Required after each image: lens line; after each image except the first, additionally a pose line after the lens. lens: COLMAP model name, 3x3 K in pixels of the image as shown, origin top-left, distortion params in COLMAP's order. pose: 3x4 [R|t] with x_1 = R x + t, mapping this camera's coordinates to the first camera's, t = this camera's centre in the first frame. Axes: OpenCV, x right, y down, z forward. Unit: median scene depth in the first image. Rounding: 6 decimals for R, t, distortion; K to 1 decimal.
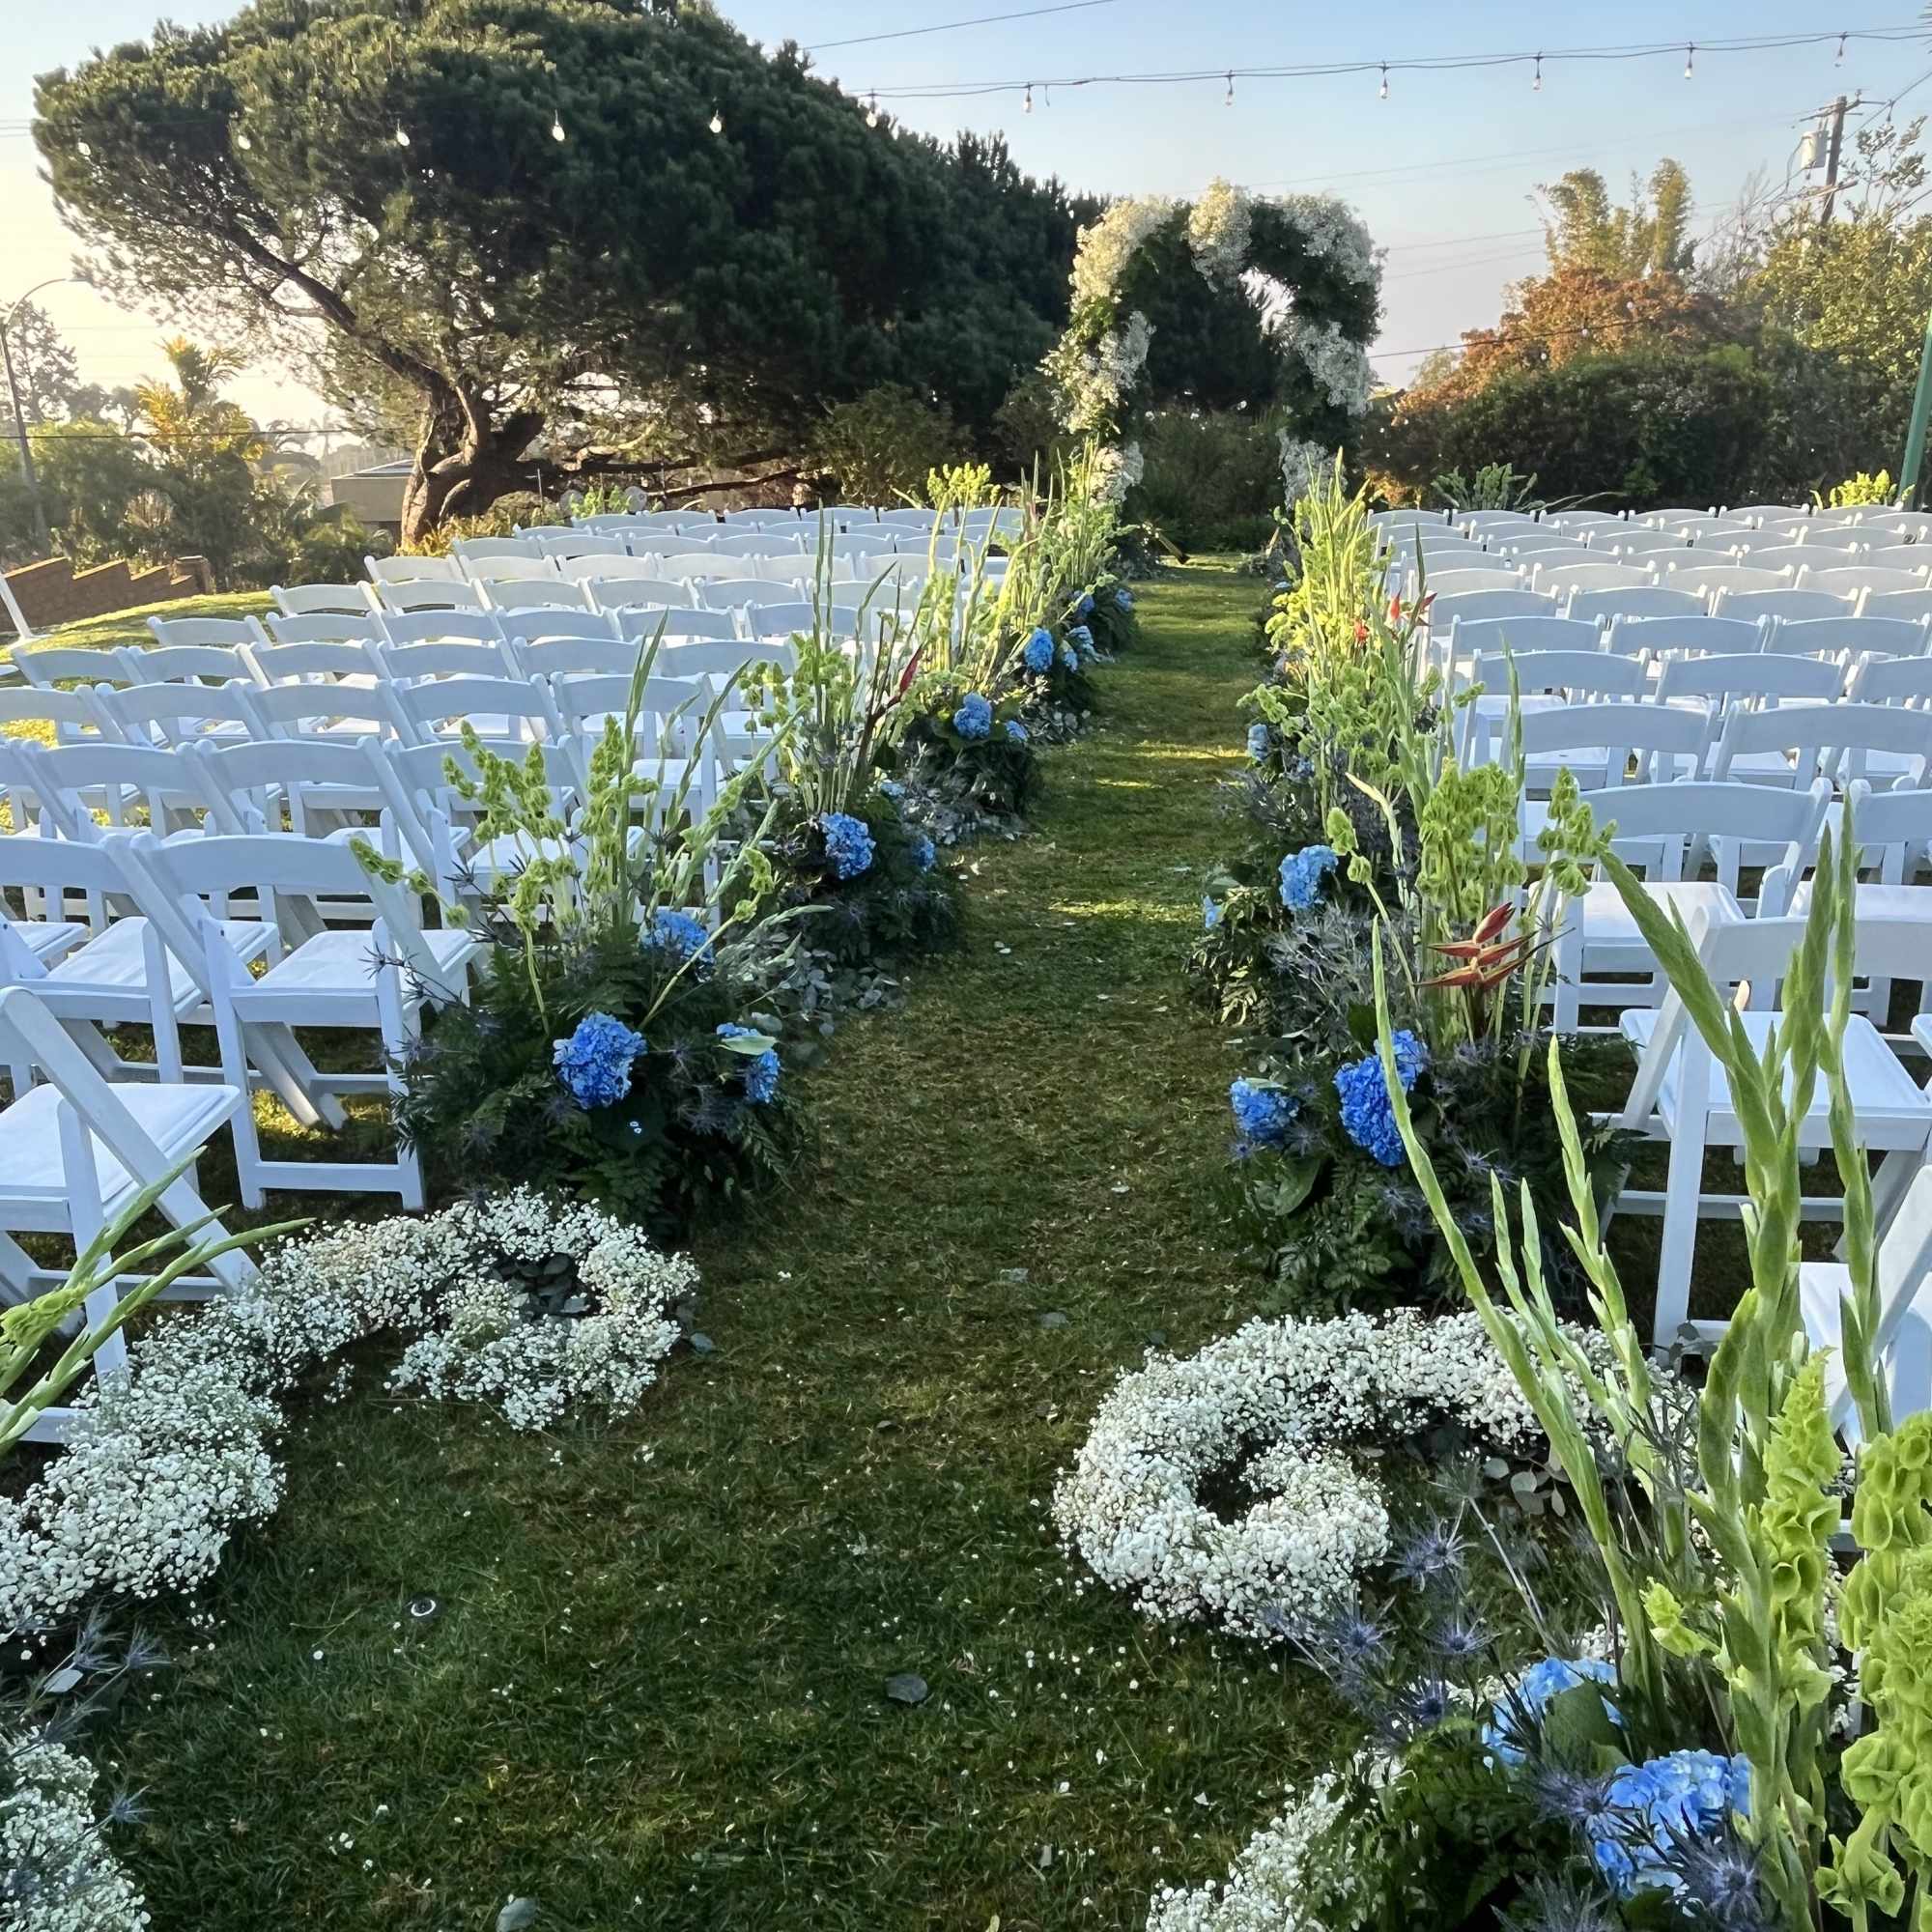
lens RADIAL K [[1658.2, 0, 972.3], [0, 1658.2, 960.8], [0, 0, 1]] dist [-0.002650, -0.002825]
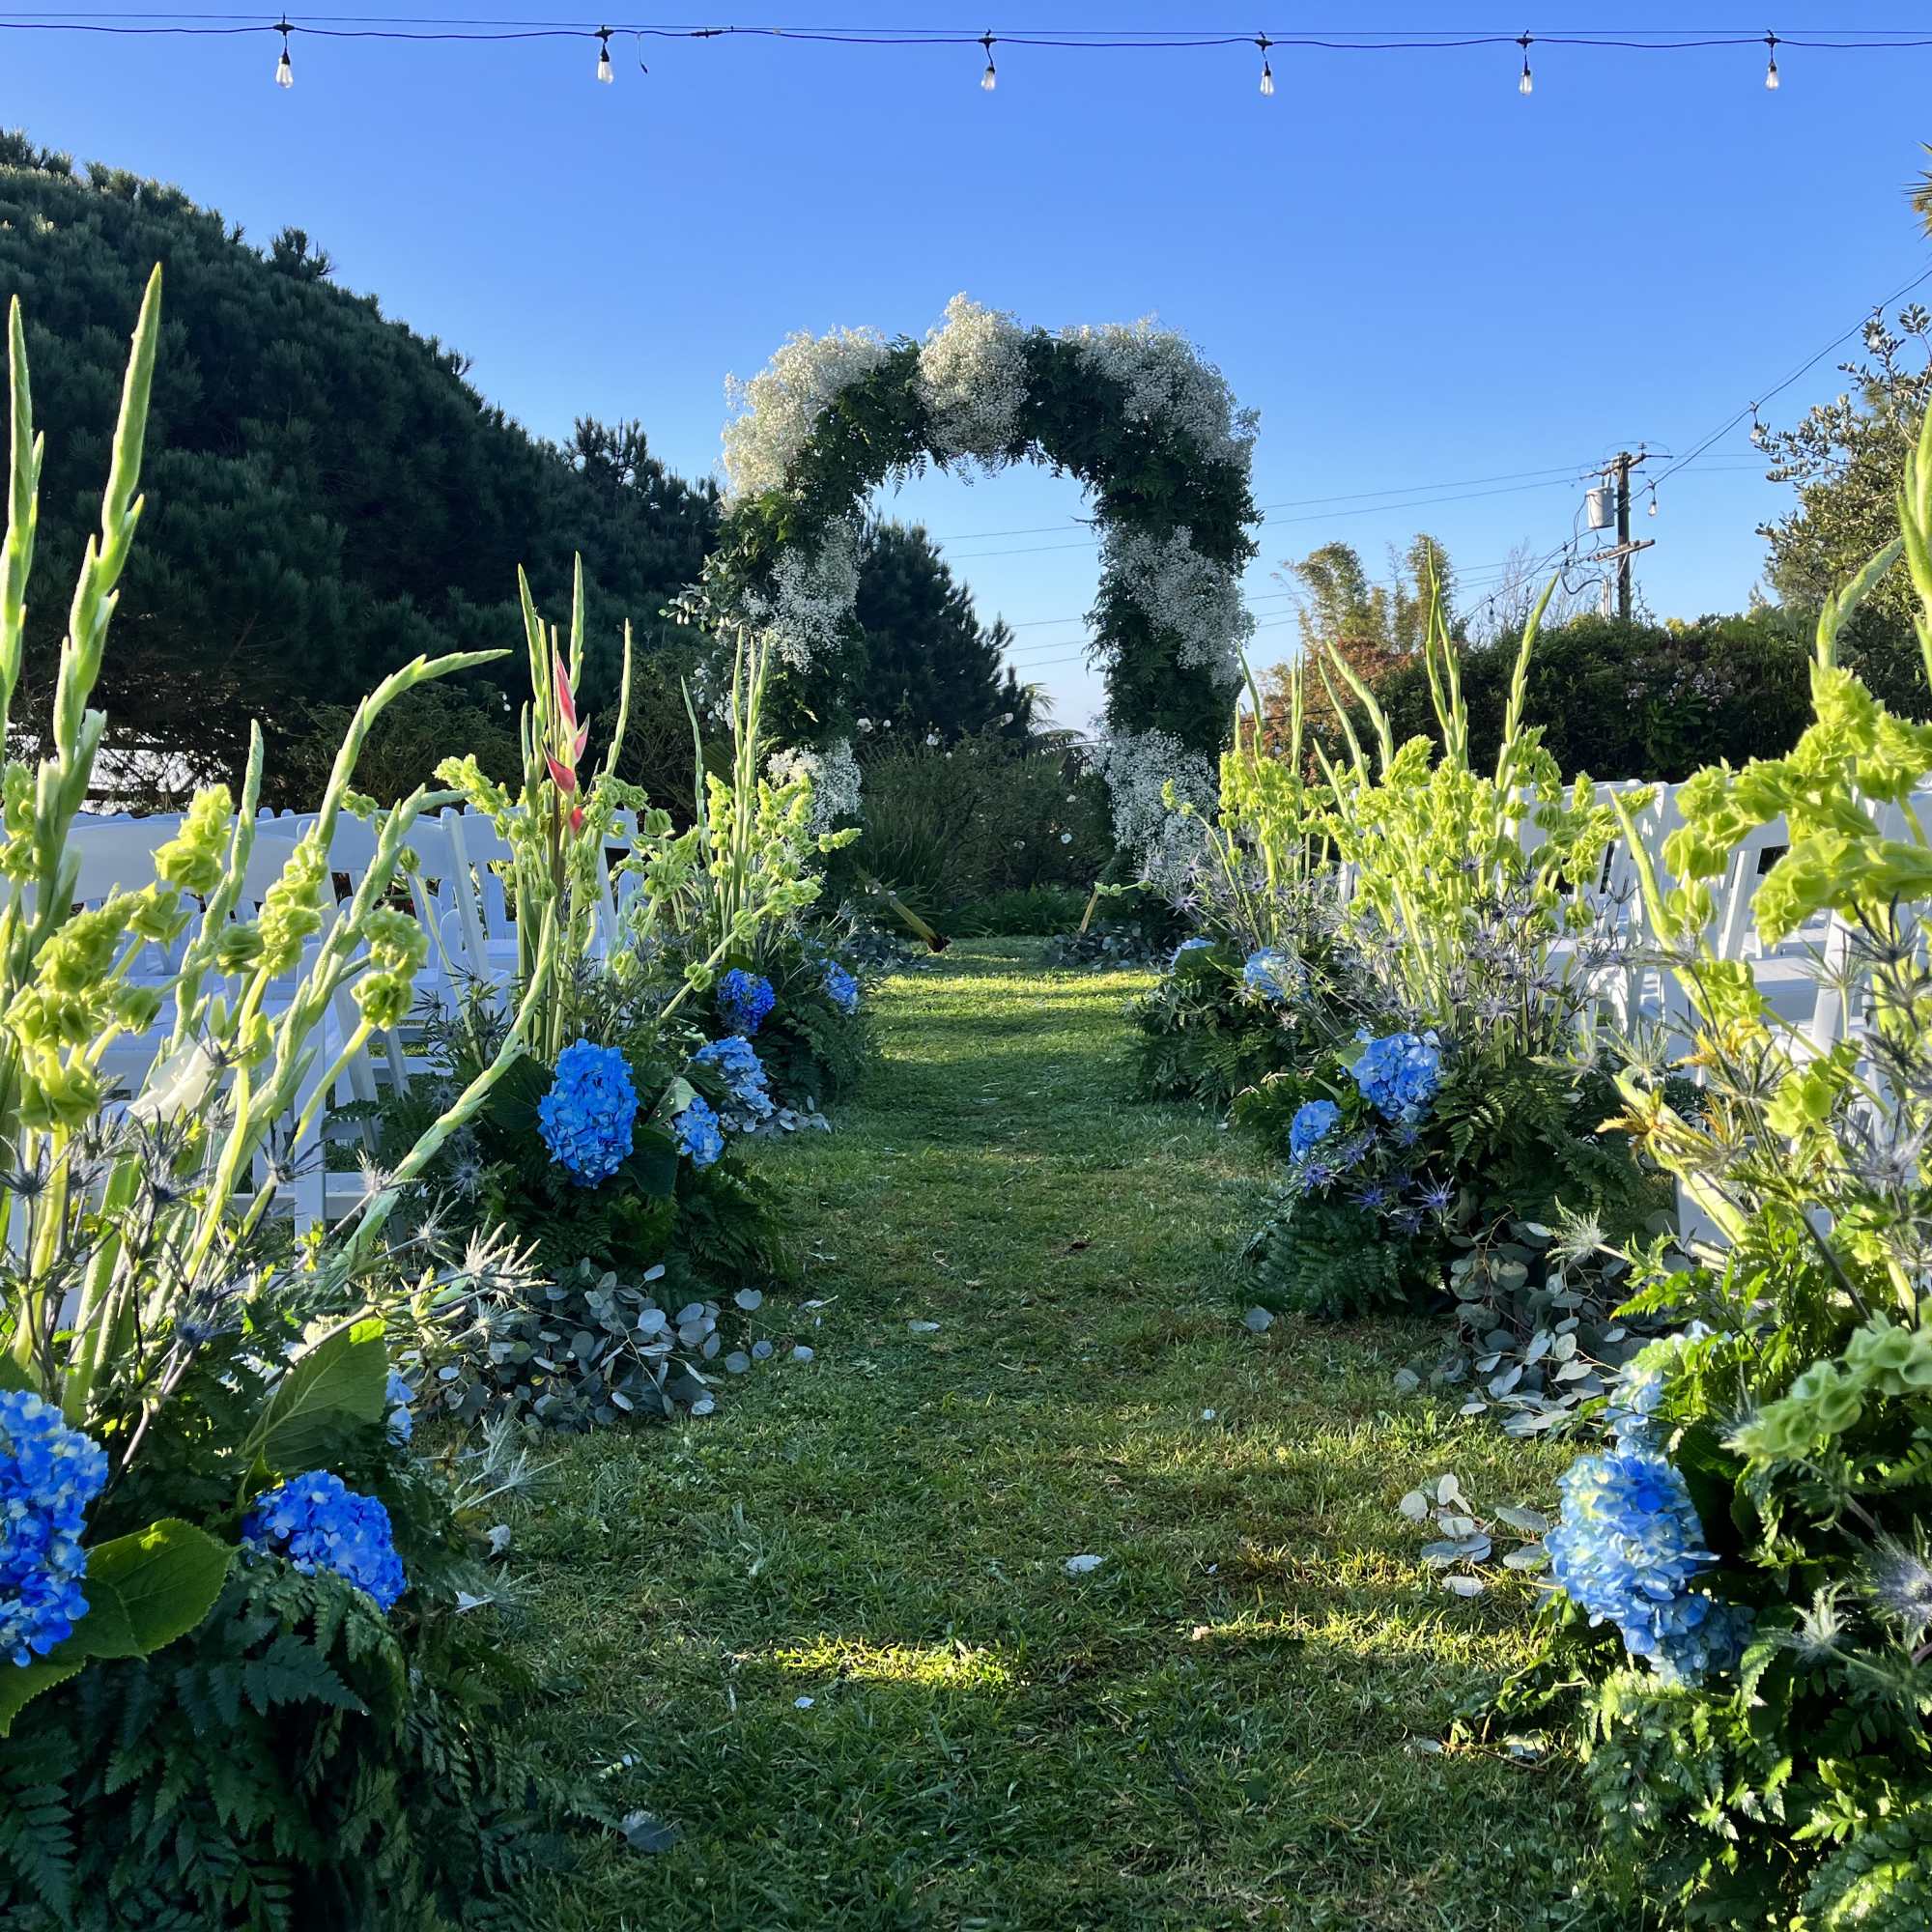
lens RADIAL K [[1973.0, 0, 989.0], [0, 1973.0, 987.3], [0, 0, 1]] dist [0.037599, 0.000000]
pose [[0.985380, -0.029406, 0.167813, 0.032619], [0.069312, 0.968986, -0.237196, -0.071080], [-0.155634, 0.245360, 0.956858, 0.383424]]
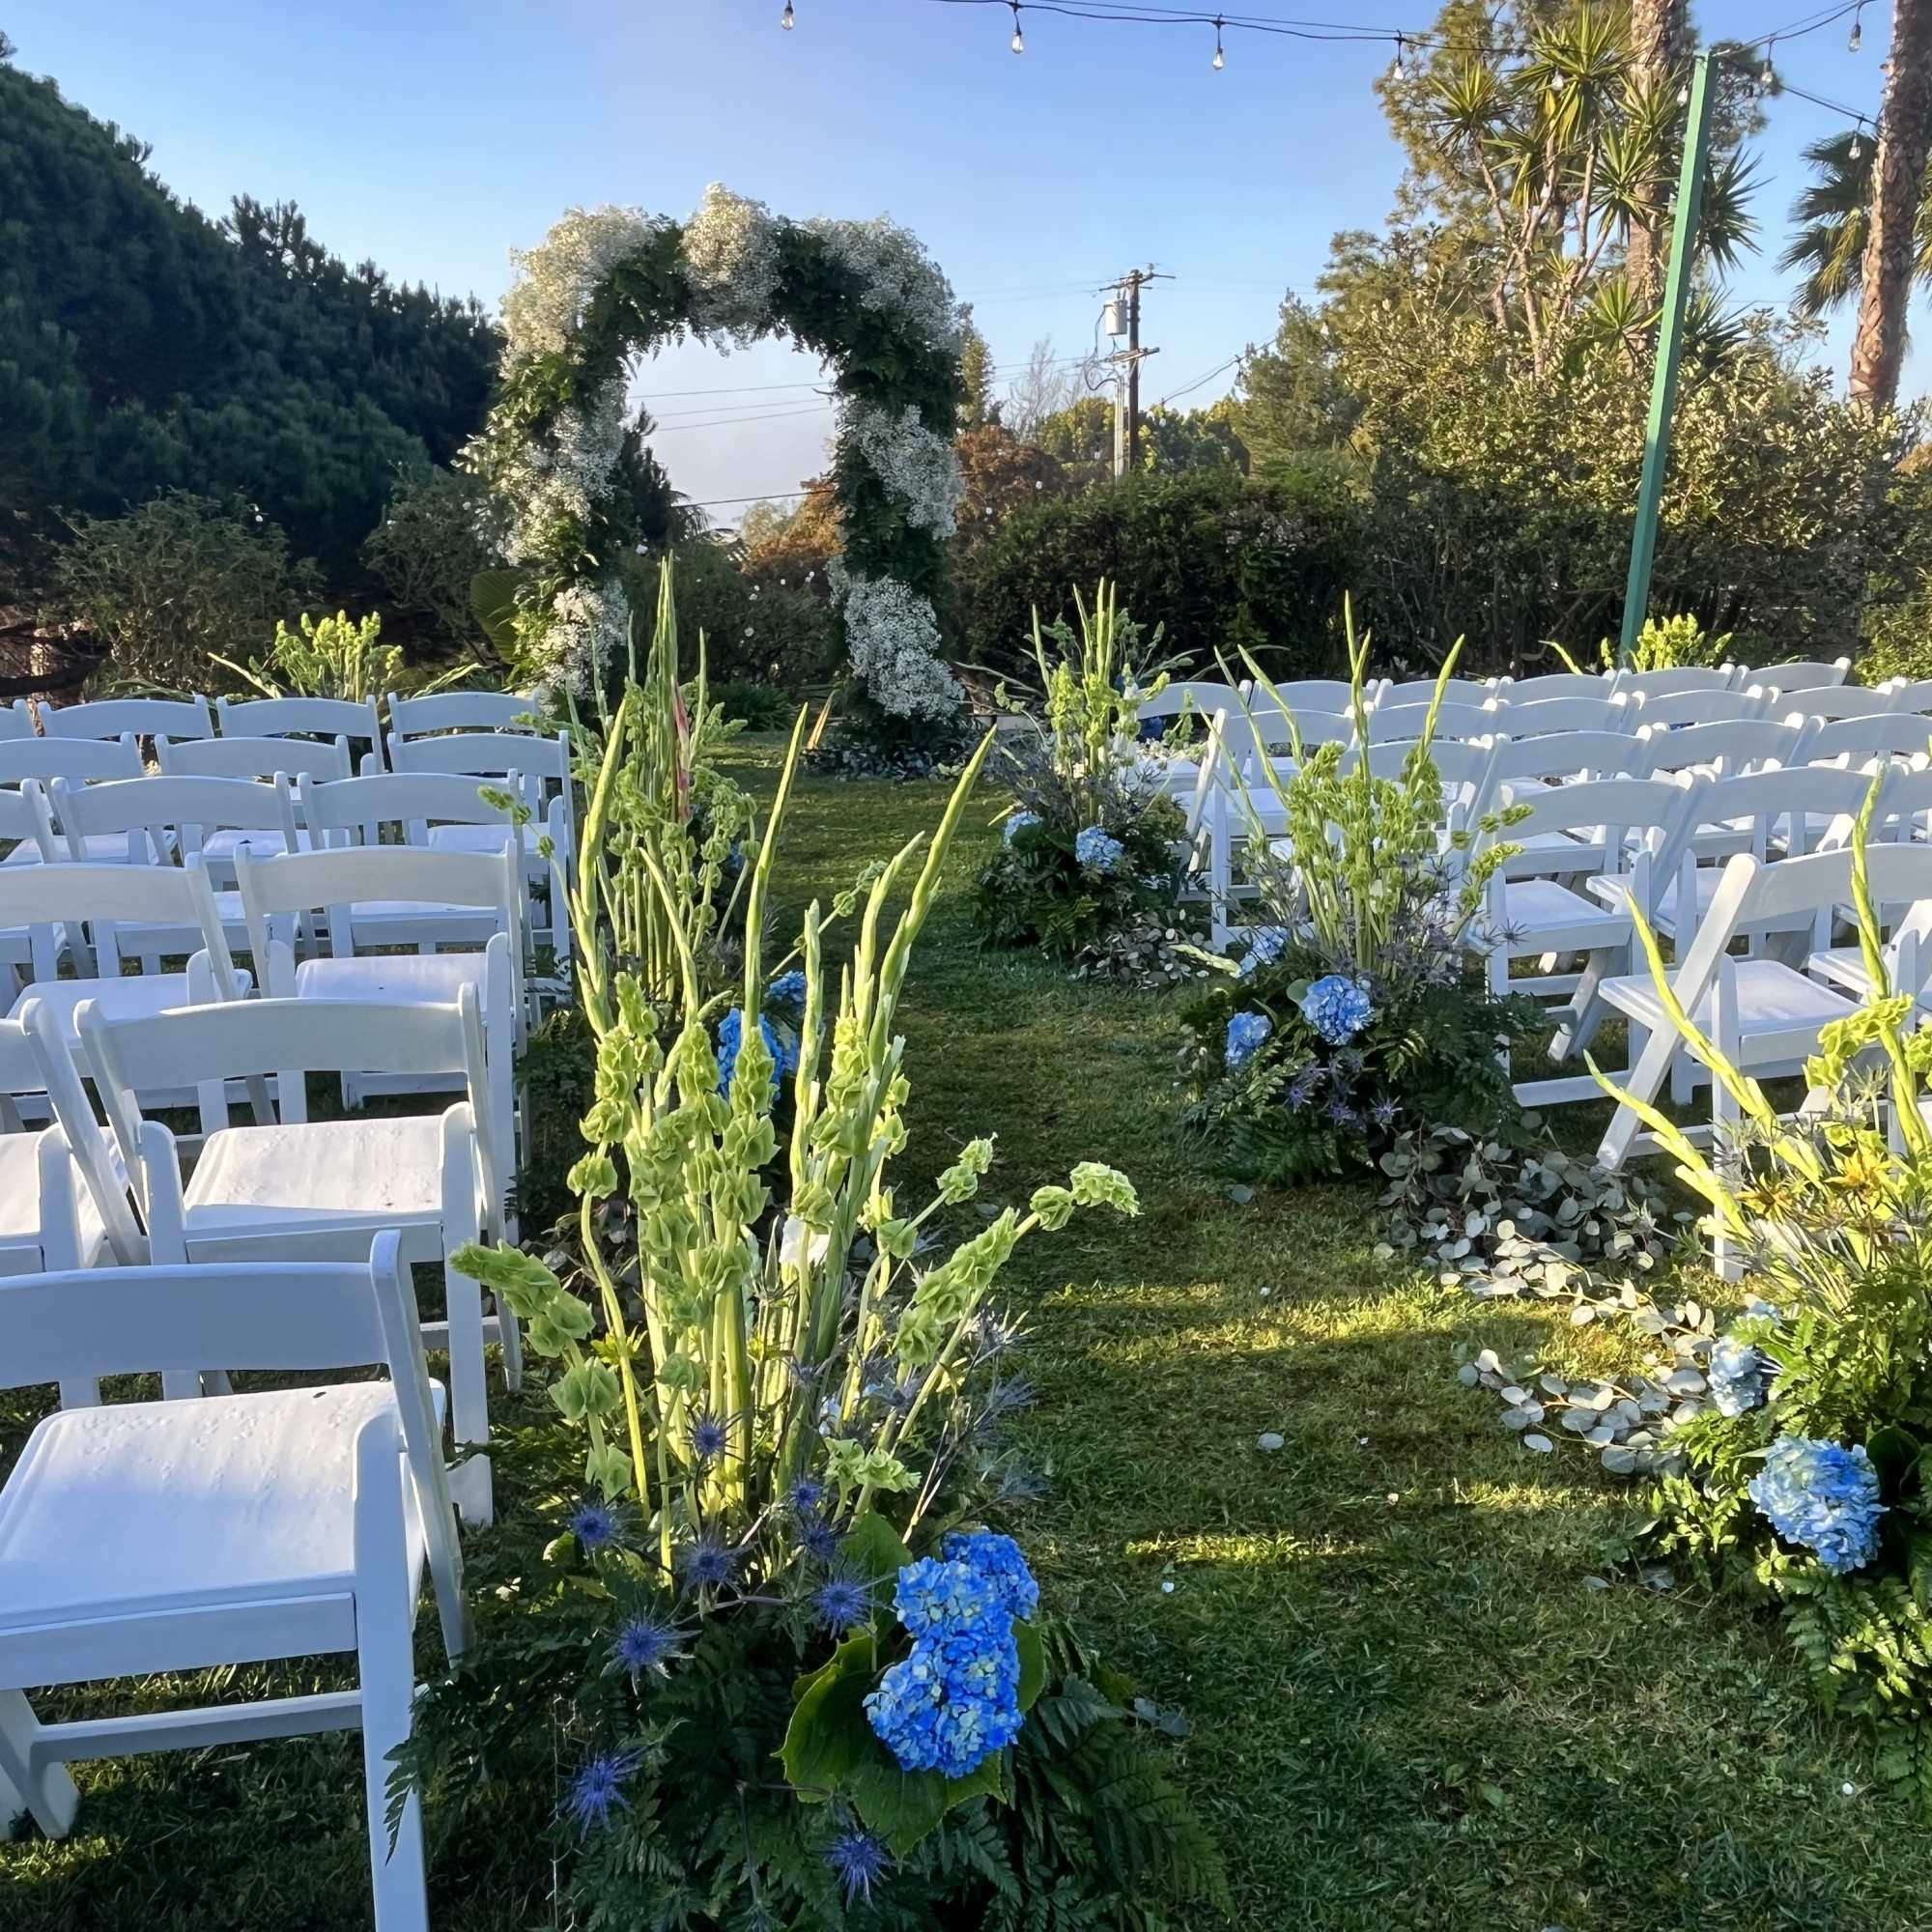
lens RADIAL K [[1658.2, 0, 976.9], [0, 1658.2, 957.1], [0, 0, 1]] dist [-0.002650, -0.002825]
pose [[0.918376, -0.084322, 0.386620, -0.037000], [0.117894, 0.990967, -0.063914, -0.111951], [-0.377738, 0.104278, 0.920022, 0.378357]]
